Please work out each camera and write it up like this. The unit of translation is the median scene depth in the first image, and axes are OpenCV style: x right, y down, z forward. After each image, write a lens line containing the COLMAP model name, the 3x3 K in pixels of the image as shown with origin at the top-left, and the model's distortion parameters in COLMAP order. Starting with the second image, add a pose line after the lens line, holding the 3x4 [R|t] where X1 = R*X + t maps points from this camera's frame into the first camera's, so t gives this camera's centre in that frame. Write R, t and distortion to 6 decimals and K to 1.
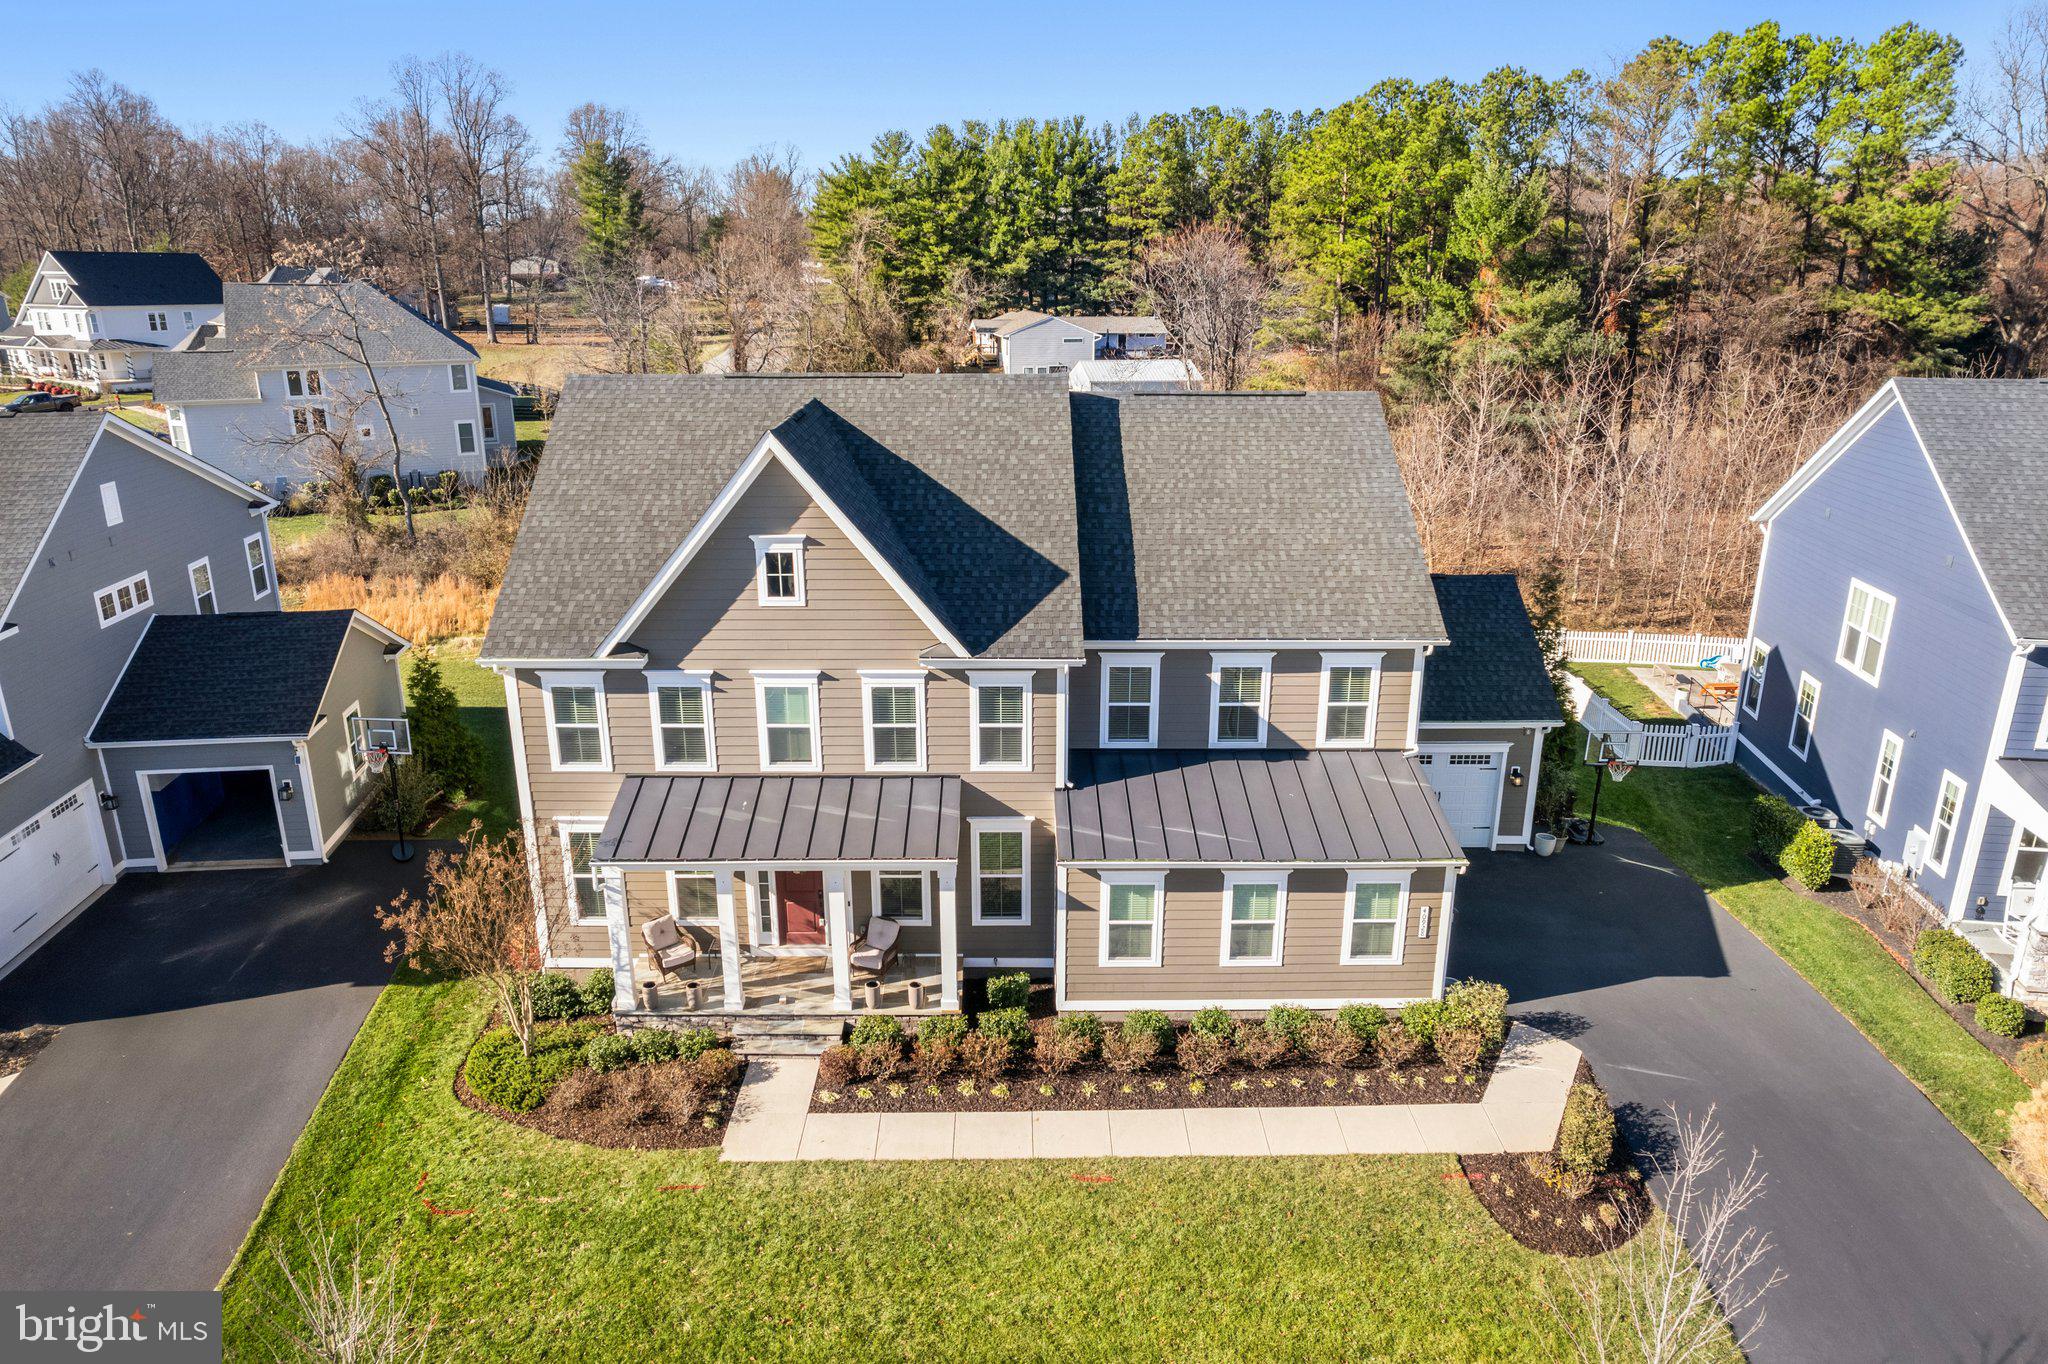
lens RADIAL K [[1260.9, 0, 1024.0], [0, 1260.9, 682.0], [0, 0, 1]] dist [-0.007109, -0.001122]
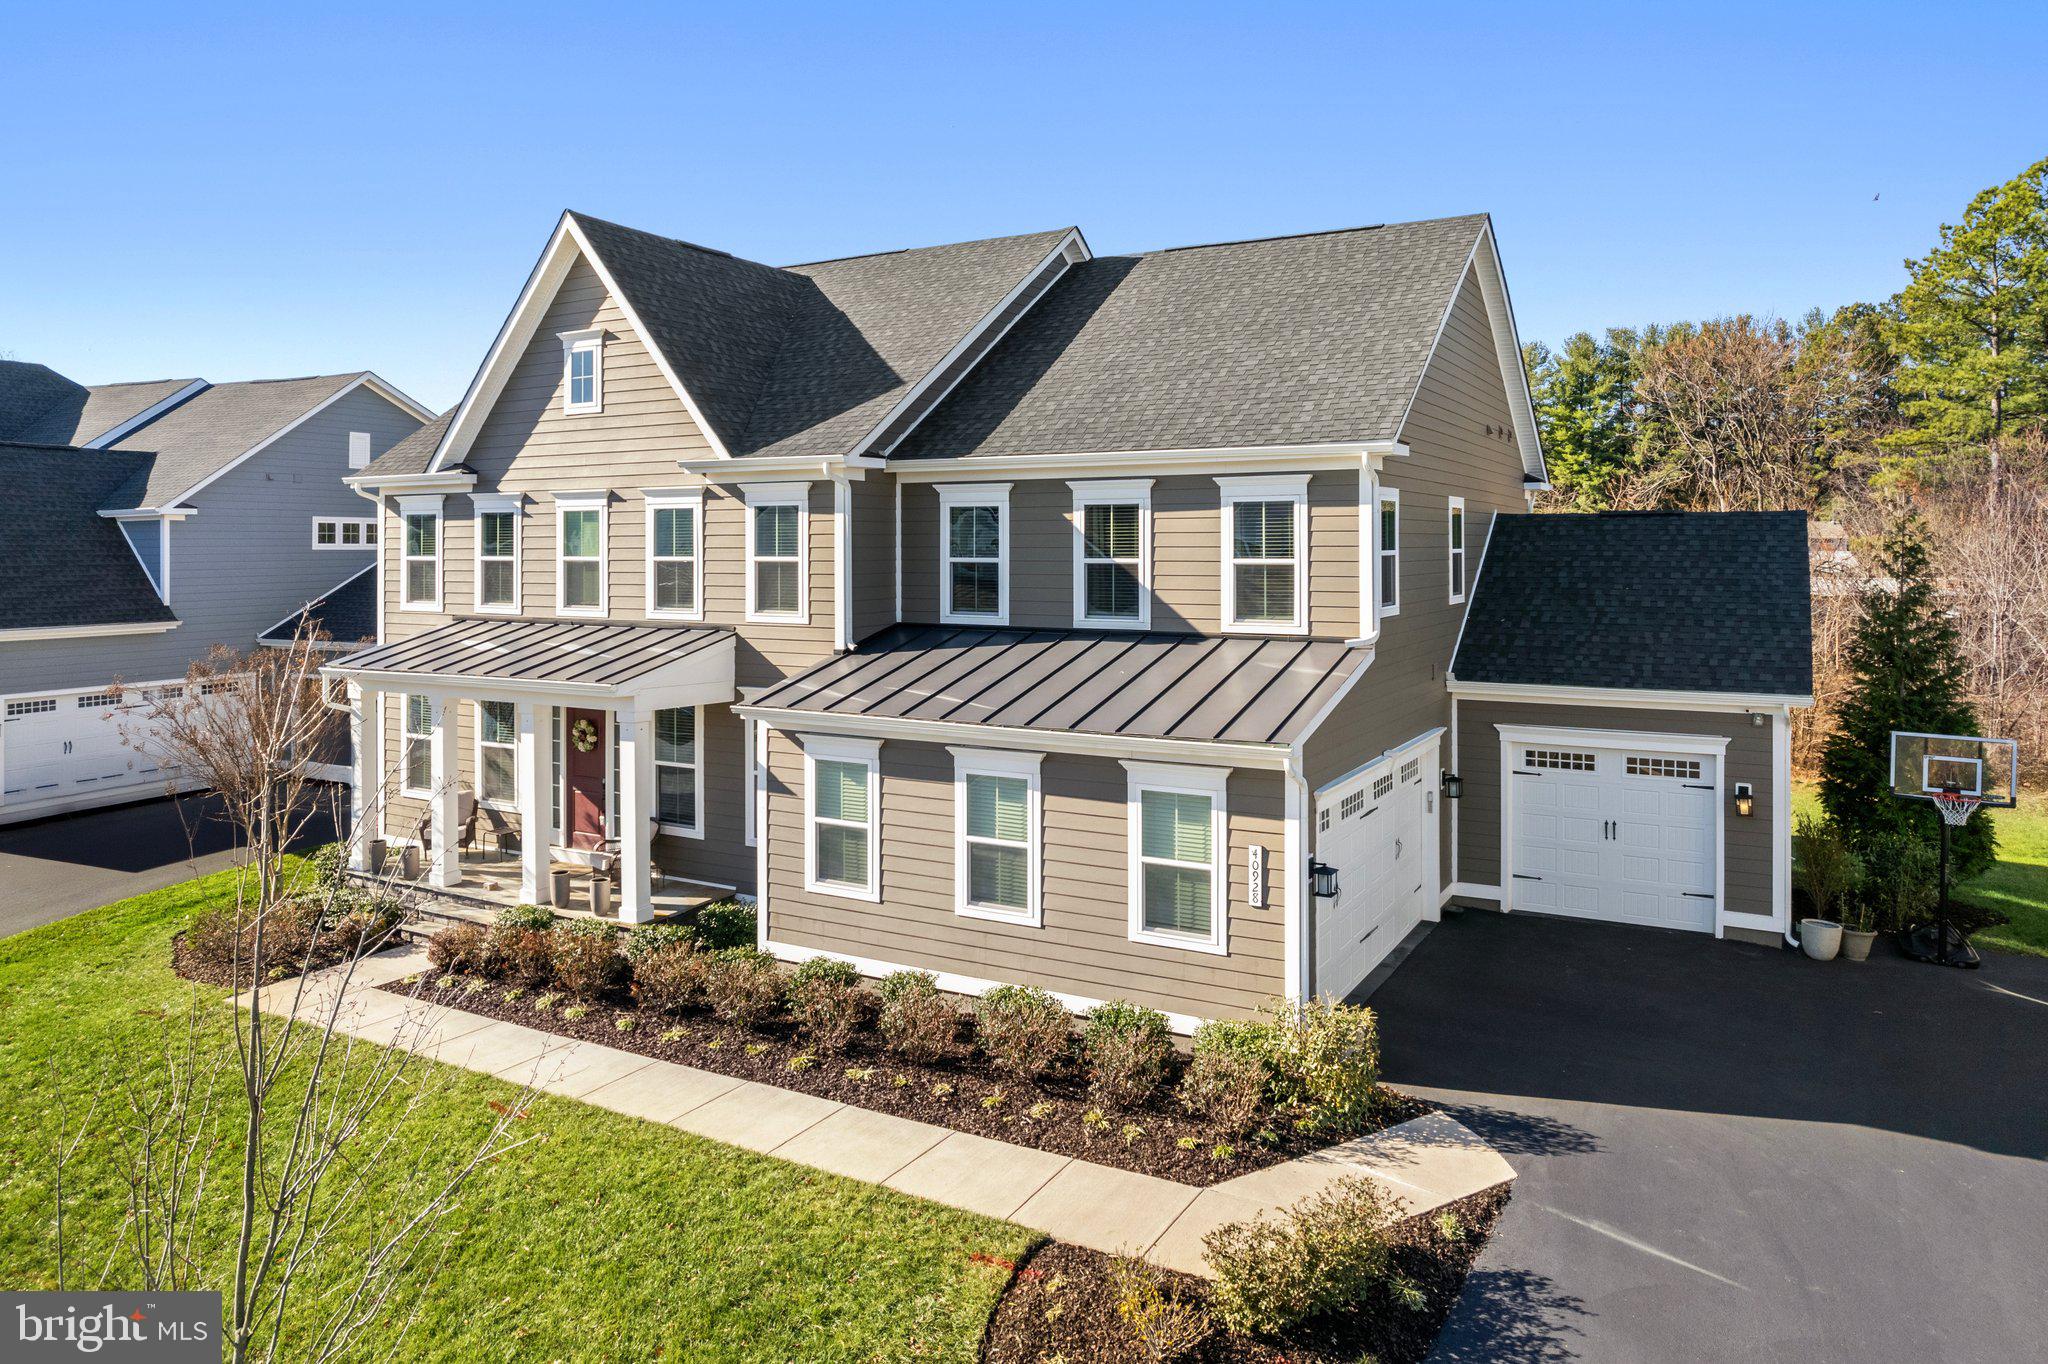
lens RADIAL K [[1303.3, 0, 1026.0], [0, 1303.3, 545.1], [0, 0, 1]] dist [-0.001951, 0.000879]
pose [[0.867893, -0.005194, -0.496724, 0.512854], [-0.147956, 0.951858, -0.268468, 0.219080], [0.474205, 0.306494, 0.825343, 0.417328]]
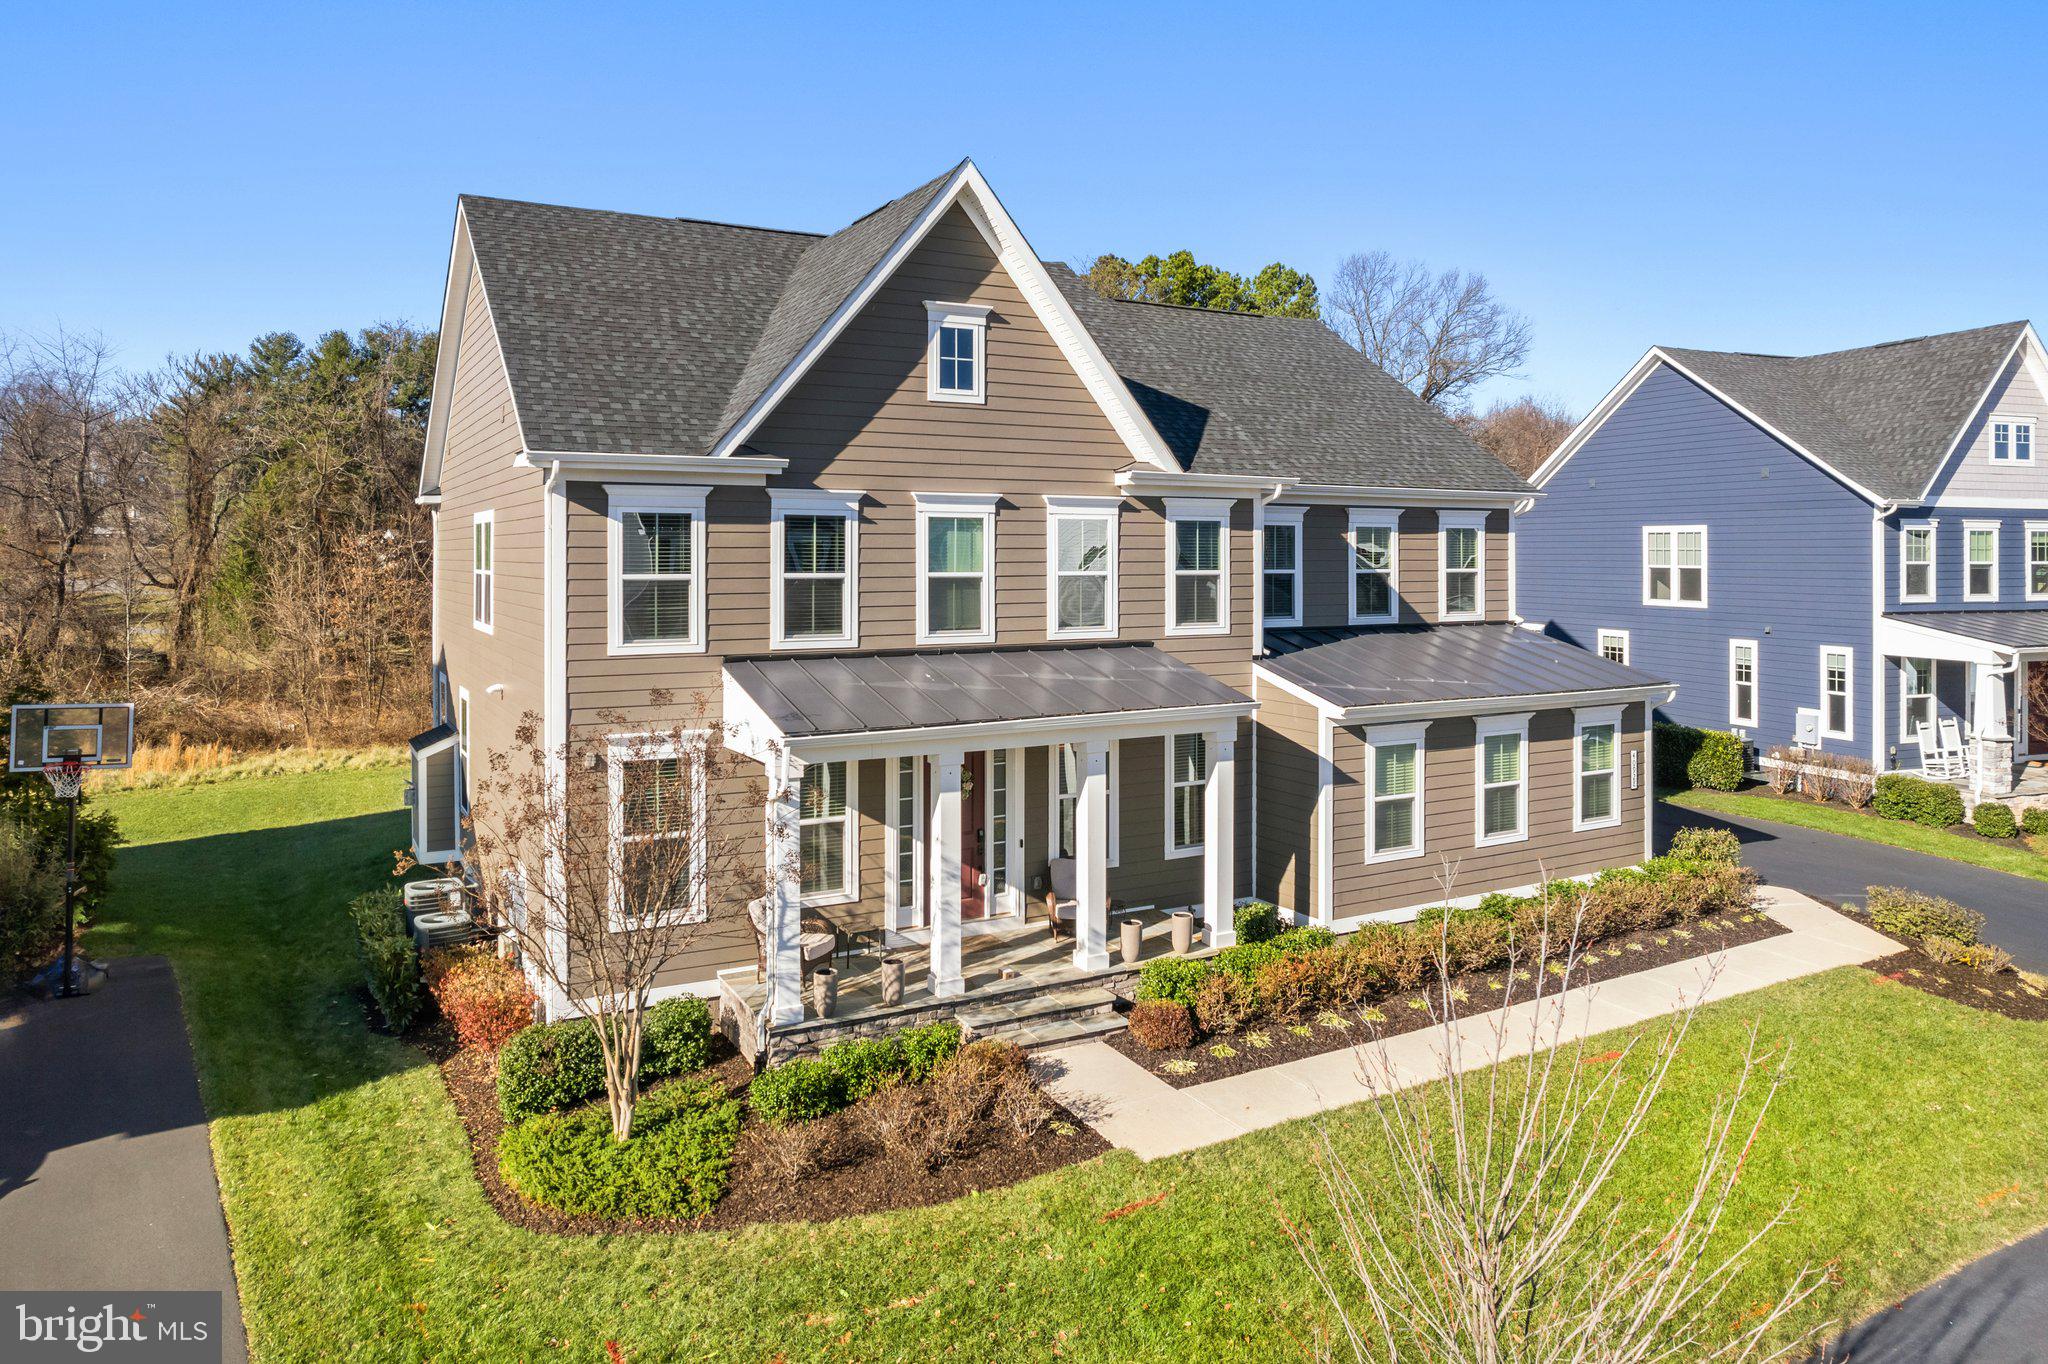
lens RADIAL K [[1303.3, 0, 1026.0], [0, 1303.3, 545.1], [0, 0, 1]] dist [-0.001951, 0.000879]
pose [[0.881546, 0.000943, 0.472097, -0.503799], [0.148299, 0.948826, -0.278813, 0.232241], [-0.448201, 0.315798, 0.836294, 0.362482]]
